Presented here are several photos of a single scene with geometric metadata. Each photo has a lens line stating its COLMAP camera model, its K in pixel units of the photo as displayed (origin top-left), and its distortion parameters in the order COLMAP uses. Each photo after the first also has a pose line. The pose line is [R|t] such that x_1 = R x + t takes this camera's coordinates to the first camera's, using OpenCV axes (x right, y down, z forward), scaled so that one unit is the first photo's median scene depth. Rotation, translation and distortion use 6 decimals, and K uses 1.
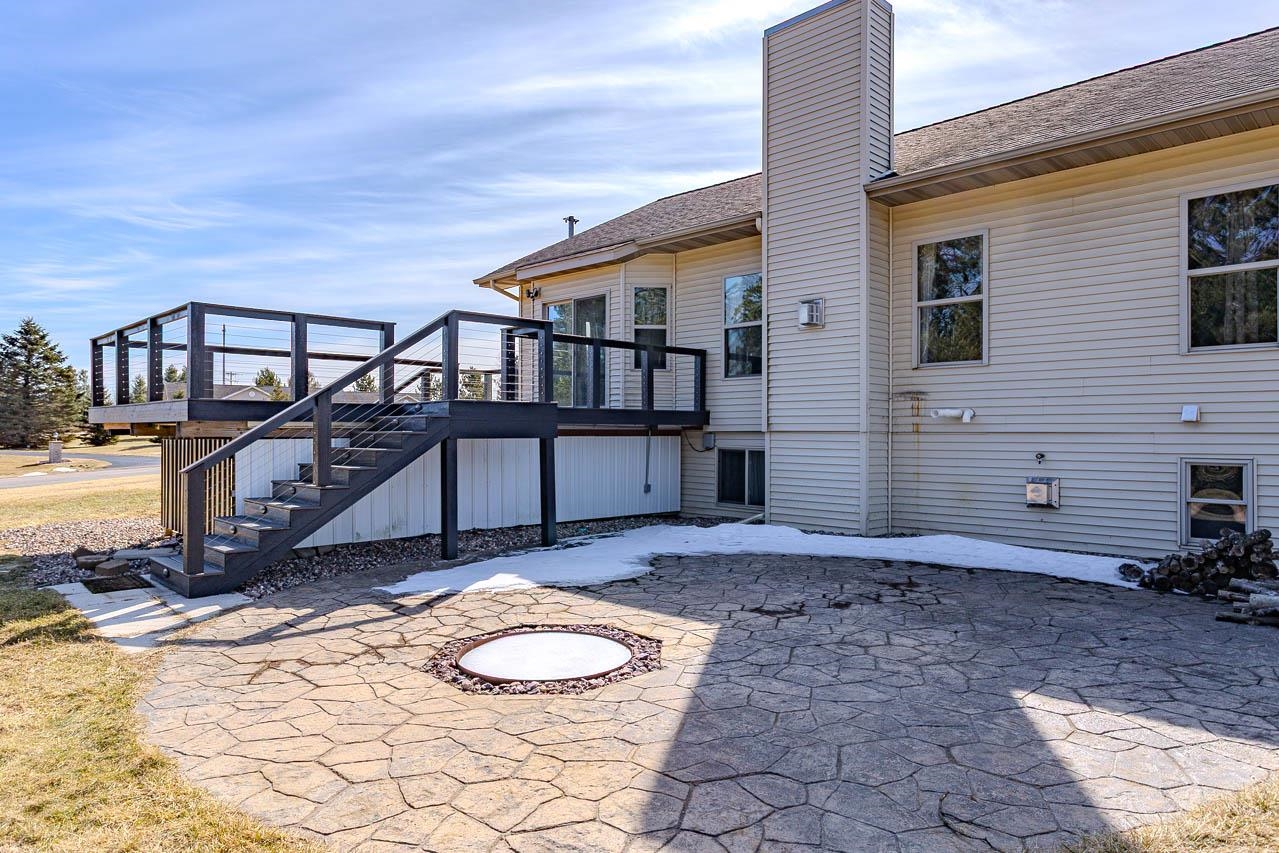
lens RADIAL K [[787.1, 0, 639.5], [0, 787.1, 426.5], [0, 0, 1]] dist [0.004301, 0.001833]
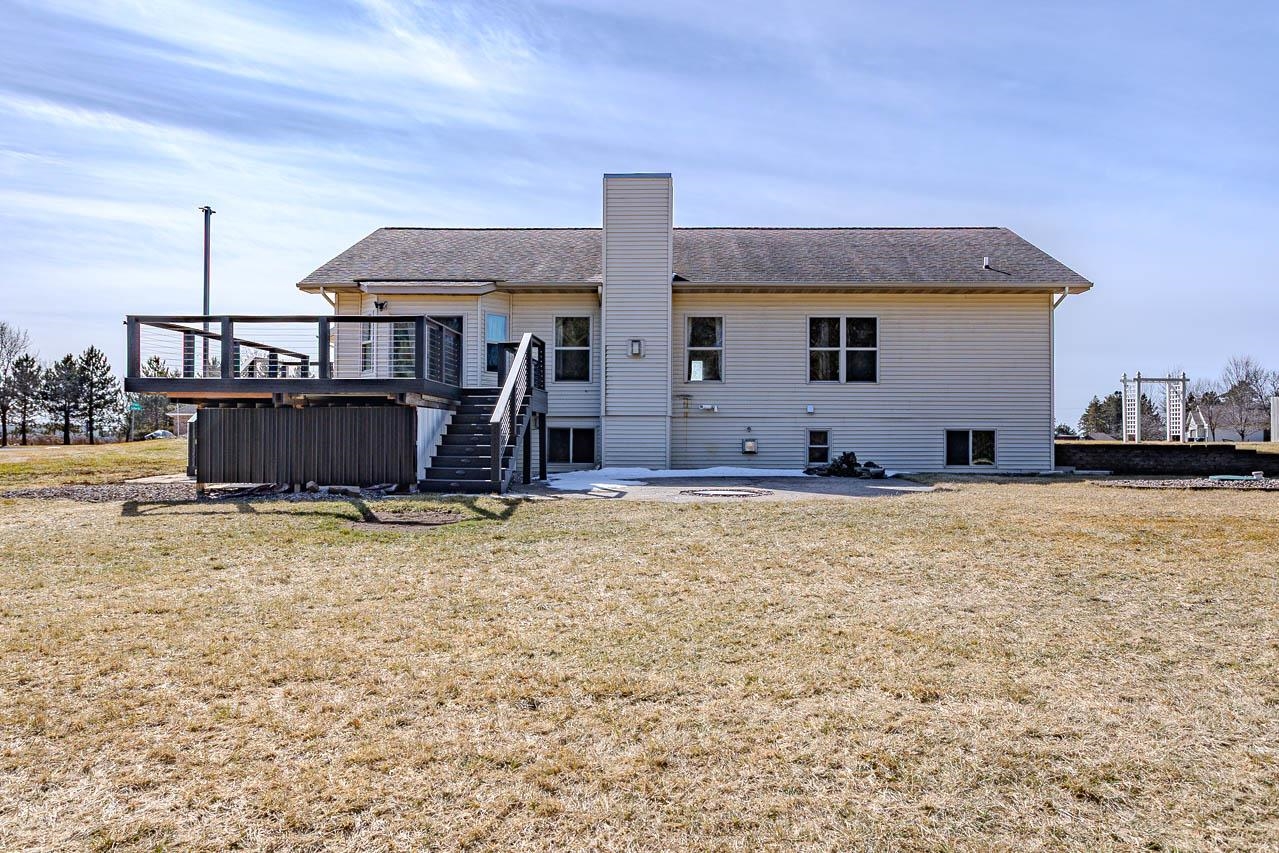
lens RADIAL K [[828.7, 0, 639.5], [0, 828.7, 426.5], [0, 0, 1]] dist [-0.005561, -0.000821]
pose [[0.742886, 0.016708, 0.669210, -0.948611], [-0.008626, 0.999844, -0.015387, 0.055524], [-0.669363, 0.005658, 0.742914, -0.346192]]
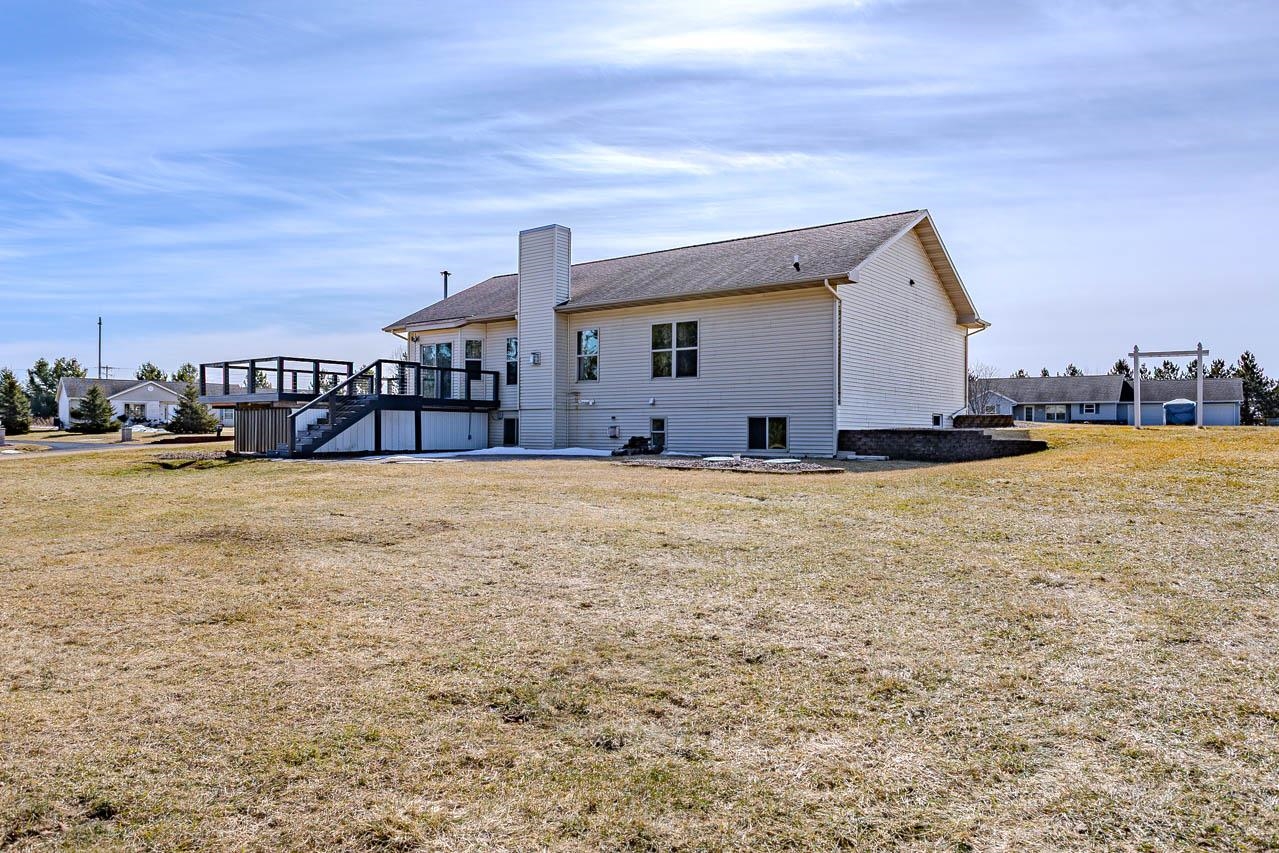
lens RADIAL K [[787.1, 0, 639.5], [0, 787.1, 426.5], [0, 0, 1]] dist [0.004301, 0.001833]
pose [[0.991646, 0.003292, 0.128949, 0.212219], [-0.003566, 0.999992, 0.001896, 0.049916], [-0.128942, -0.002340, 0.991649, -1.286809]]
